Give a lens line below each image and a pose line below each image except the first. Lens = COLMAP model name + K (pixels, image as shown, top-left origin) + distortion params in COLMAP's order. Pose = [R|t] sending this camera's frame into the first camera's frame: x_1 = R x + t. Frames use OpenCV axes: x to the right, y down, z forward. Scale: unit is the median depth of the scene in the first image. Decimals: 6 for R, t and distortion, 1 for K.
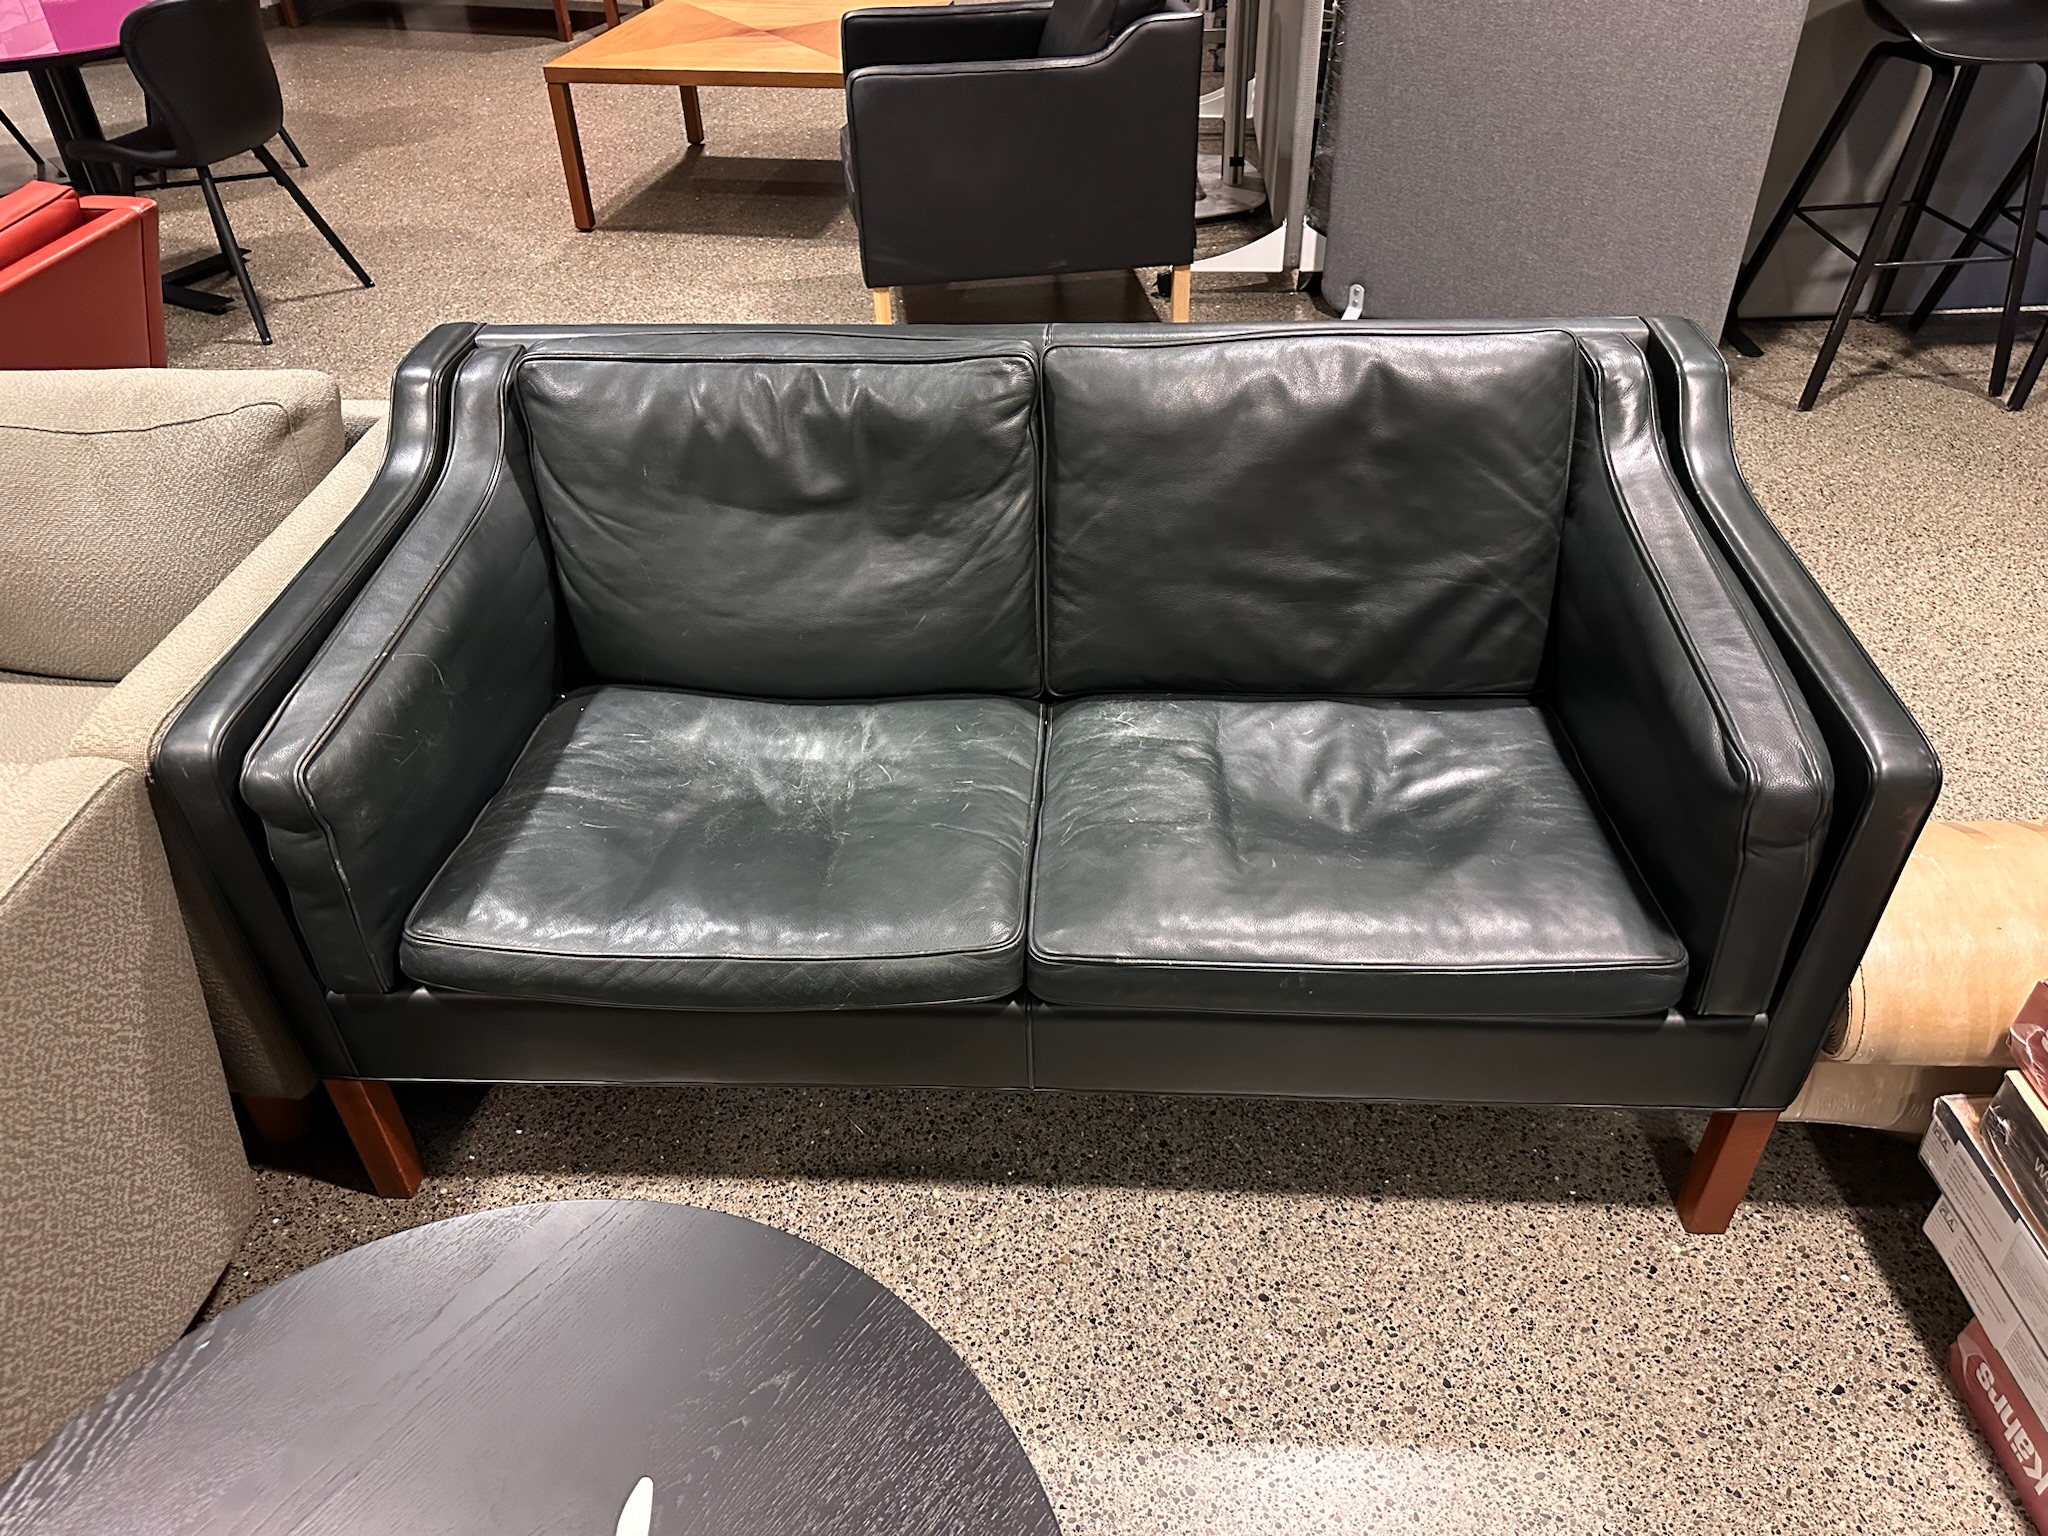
lens RADIAL K [[1438.0, 0, 1026.3], [0, 1438.0, 759.0], [0, 0, 1]] dist [-0.036119, 0.035263]
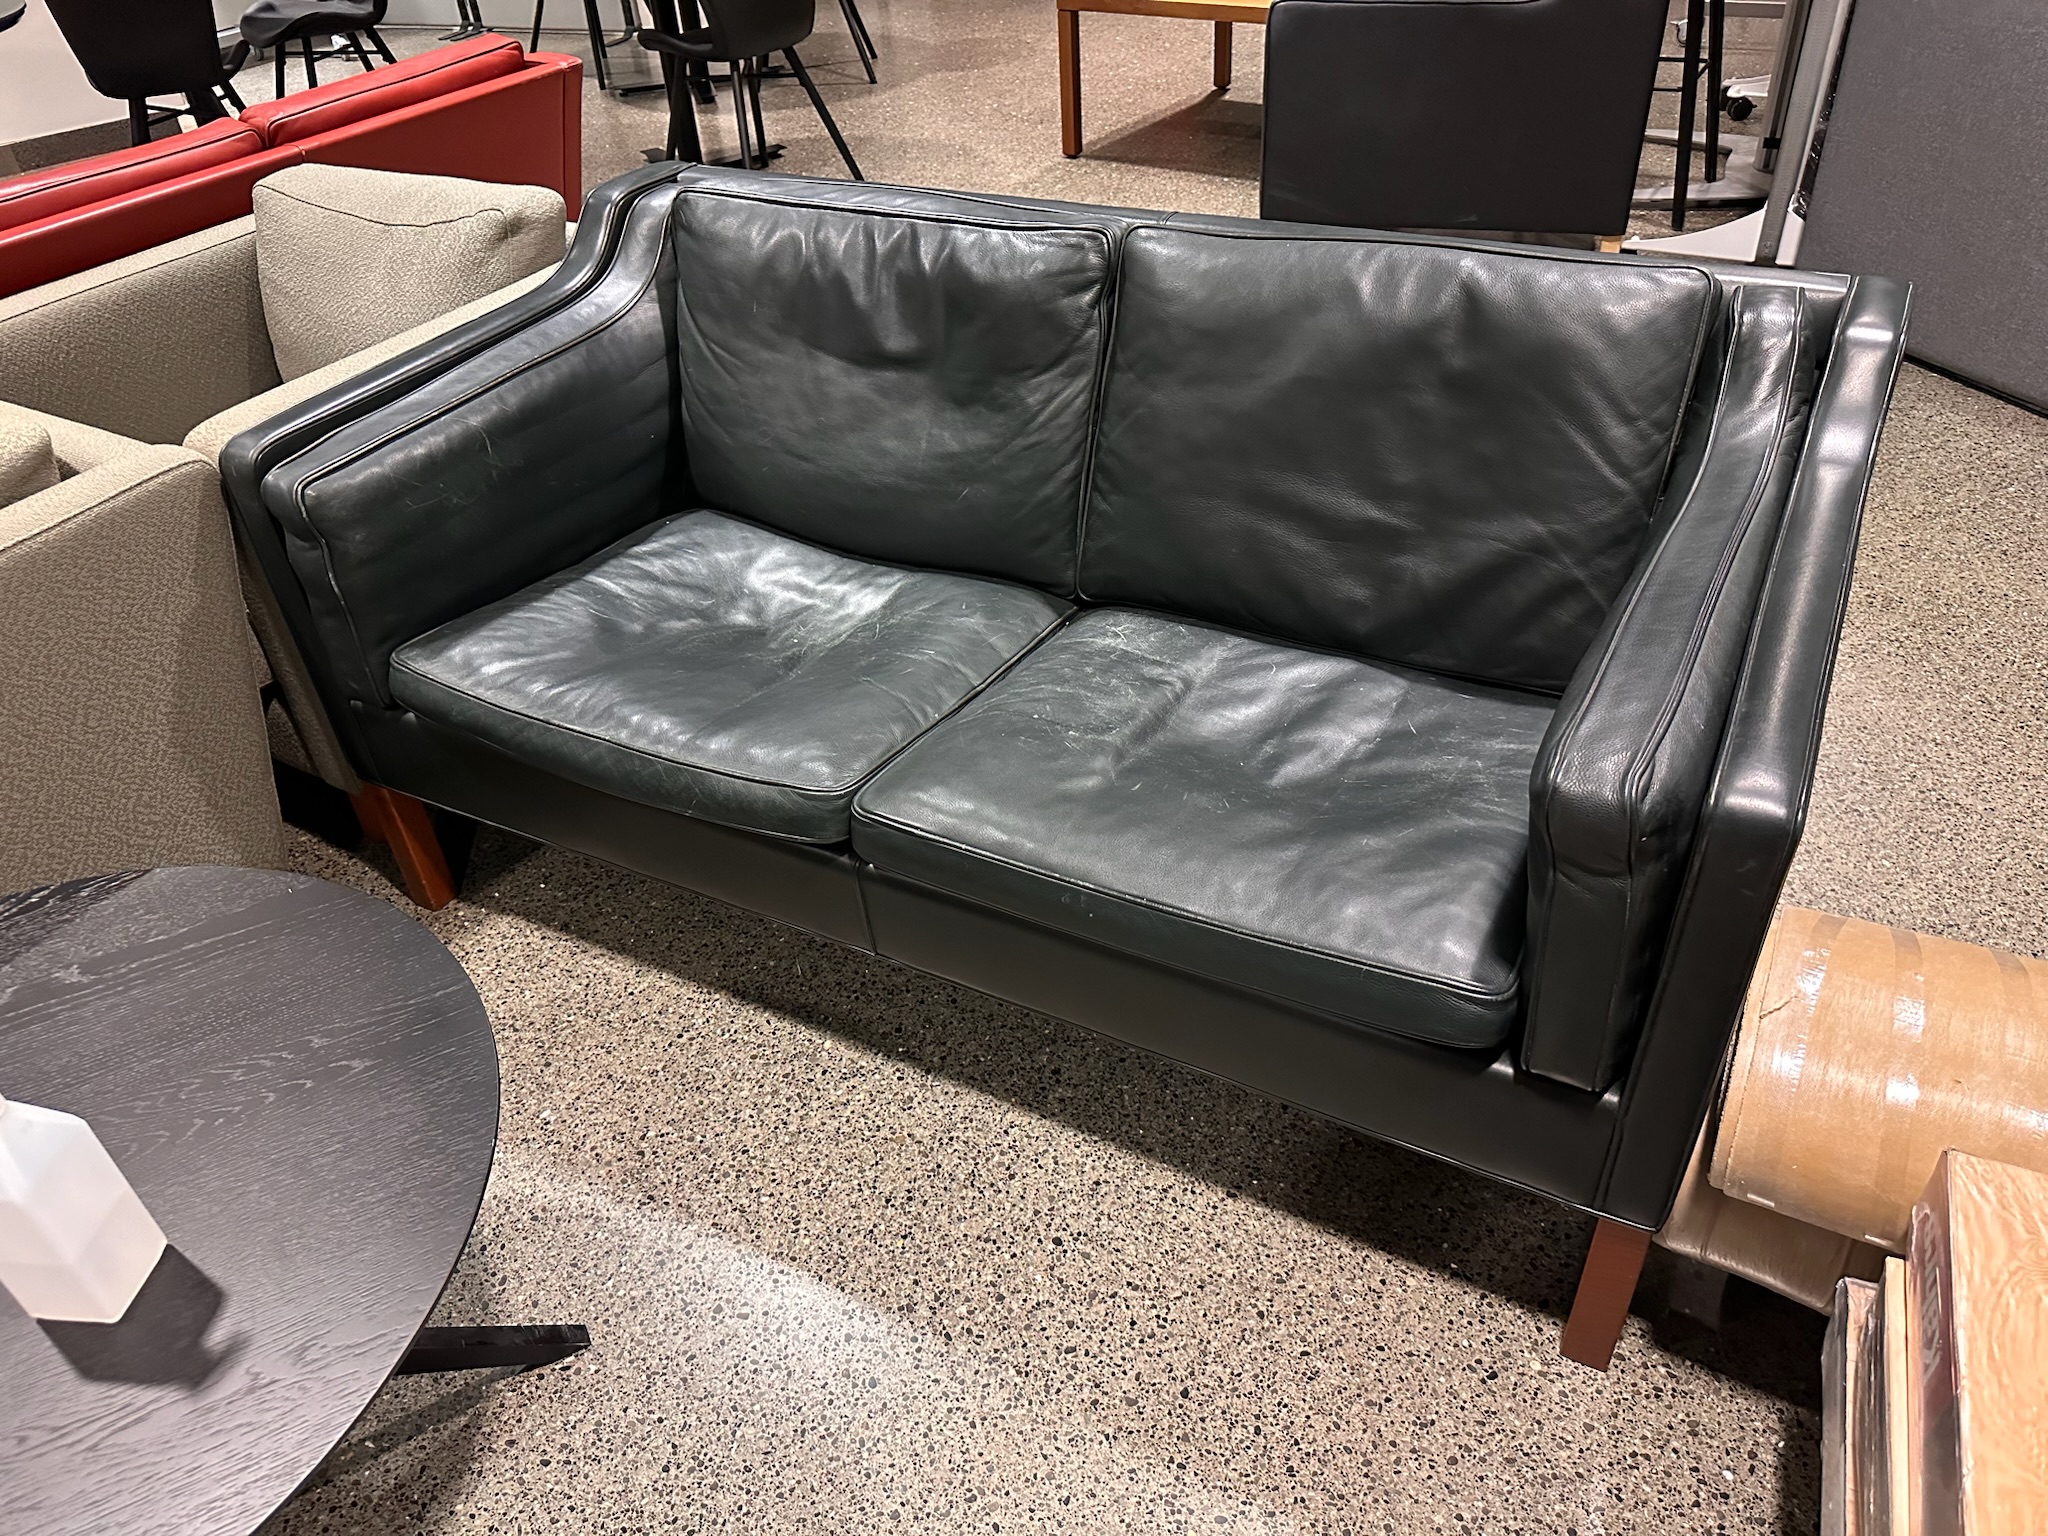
lens RADIAL K [[1429.6, 0, 1024.0], [0, 1429.6, 768.0], [0, 0, 1]] dist [0.002072, -0.016025]
pose [[0.906885, 0.235372, -0.349514, 0.387628], [-0.229808, 0.971509, 0.057957, 0.023718], [0.353197, 0.027761, 0.935137, 0.101061]]
